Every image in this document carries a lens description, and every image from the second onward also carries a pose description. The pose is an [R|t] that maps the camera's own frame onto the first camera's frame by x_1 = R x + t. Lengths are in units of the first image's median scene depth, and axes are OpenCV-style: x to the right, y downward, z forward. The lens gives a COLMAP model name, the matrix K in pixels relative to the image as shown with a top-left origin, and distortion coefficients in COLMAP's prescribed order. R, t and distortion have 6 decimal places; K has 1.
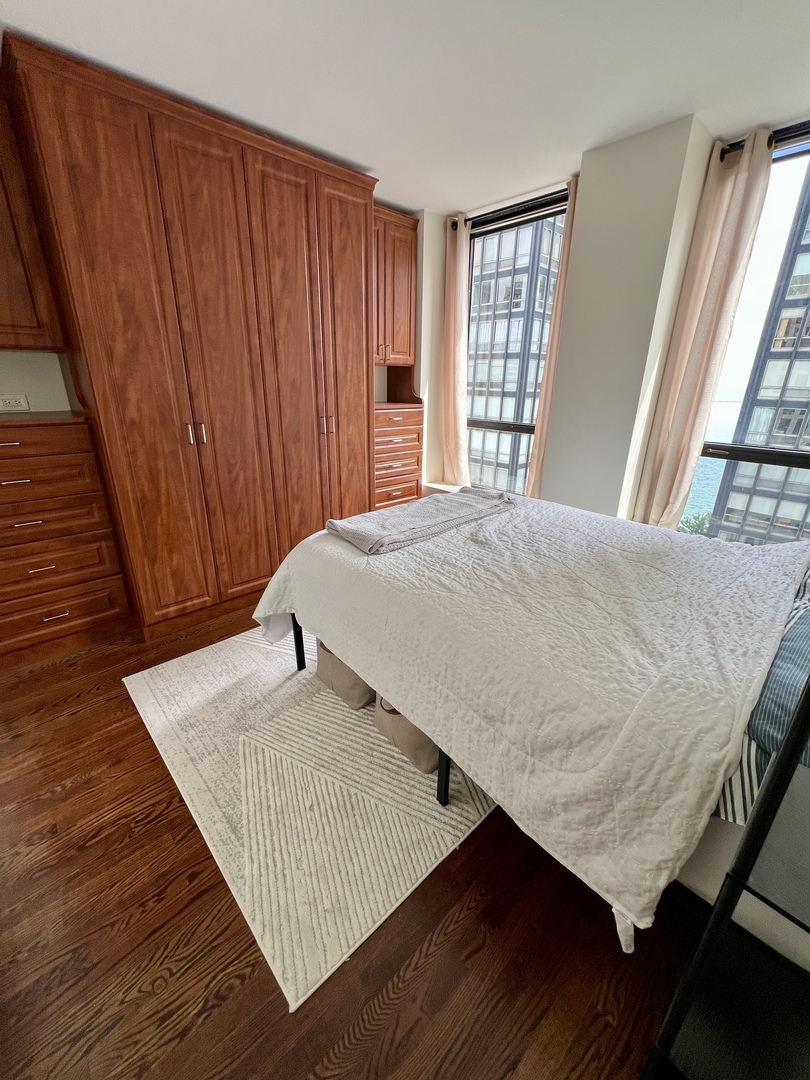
lens RADIAL K [[433.0, 0, 406.6], [0, 433.0, 540.7], [0, 0, 1]] dist [-0.000085, 0.000389]
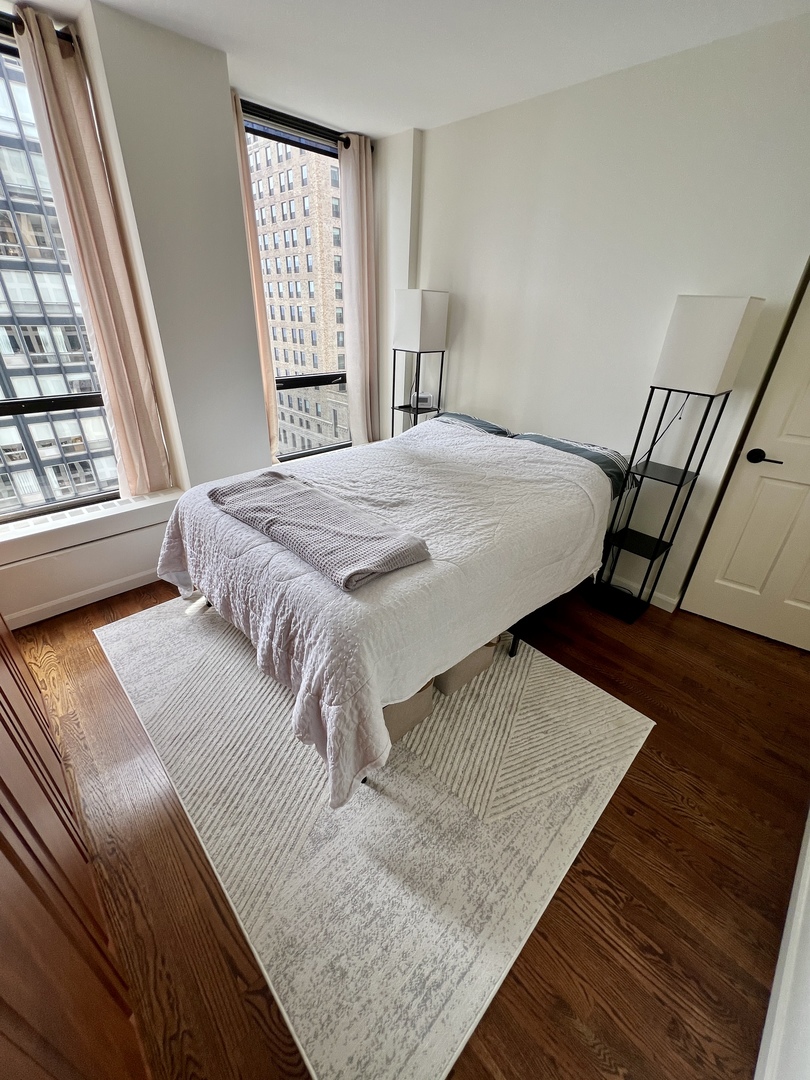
lens RADIAL K [[433.0, 0, 406.6], [0, 433.0, 540.7], [0, 0, 1]] dist [-0.000085, 0.000389]
pose [[-0.021112, -0.488743, 0.872172, -0.928506], [0.323438, 0.822116, 0.468522, -0.474891], [-0.946014, 0.291986, 0.140721, 0.961021]]
